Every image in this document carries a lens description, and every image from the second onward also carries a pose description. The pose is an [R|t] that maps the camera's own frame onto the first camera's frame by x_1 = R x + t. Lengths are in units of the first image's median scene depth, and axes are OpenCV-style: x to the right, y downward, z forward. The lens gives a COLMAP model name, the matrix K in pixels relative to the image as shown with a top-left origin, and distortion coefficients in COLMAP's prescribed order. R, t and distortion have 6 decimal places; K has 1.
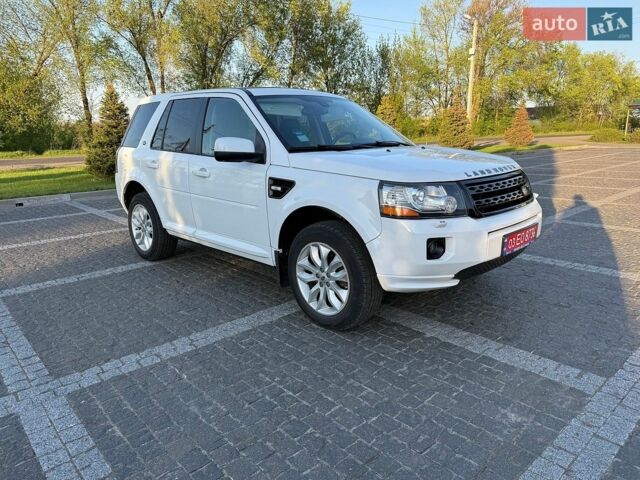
lens RADIAL K [[468.0, 0, 321.2], [0, 468.0, 246.4], [0, 0, 1]] dist [0.039842, -0.052717]
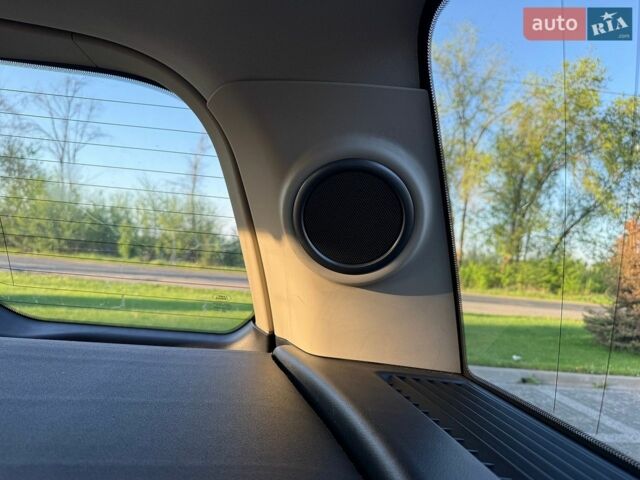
lens RADIAL K [[468.0, 0, 317.3], [0, 468.0, 245.3], [0, 0, 1]] dist [0.039842, -0.052717]
pose [[0.799851, 0.065155, -0.596652, -0.031158], [-0.236391, 0.947938, -0.213382, -0.046805], [0.551686, 0.311717, 0.773612, 0.216435]]
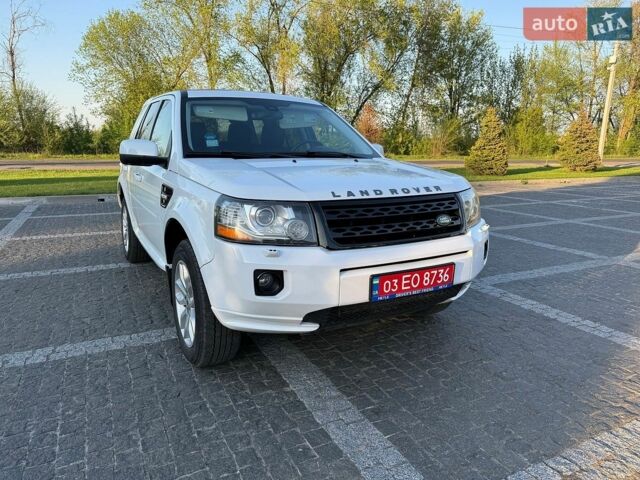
lens RADIAL K [[468.0, 0, 322.6], [0, 468.0, 242.0], [0, 0, 1]] dist [0.039842, -0.052717]
pose [[0.960624, 0.086557, -0.264025, 0.064990], [-0.095473, 0.995208, -0.021104, -0.006843], [0.260933, 0.045480, 0.964285, 0.030523]]
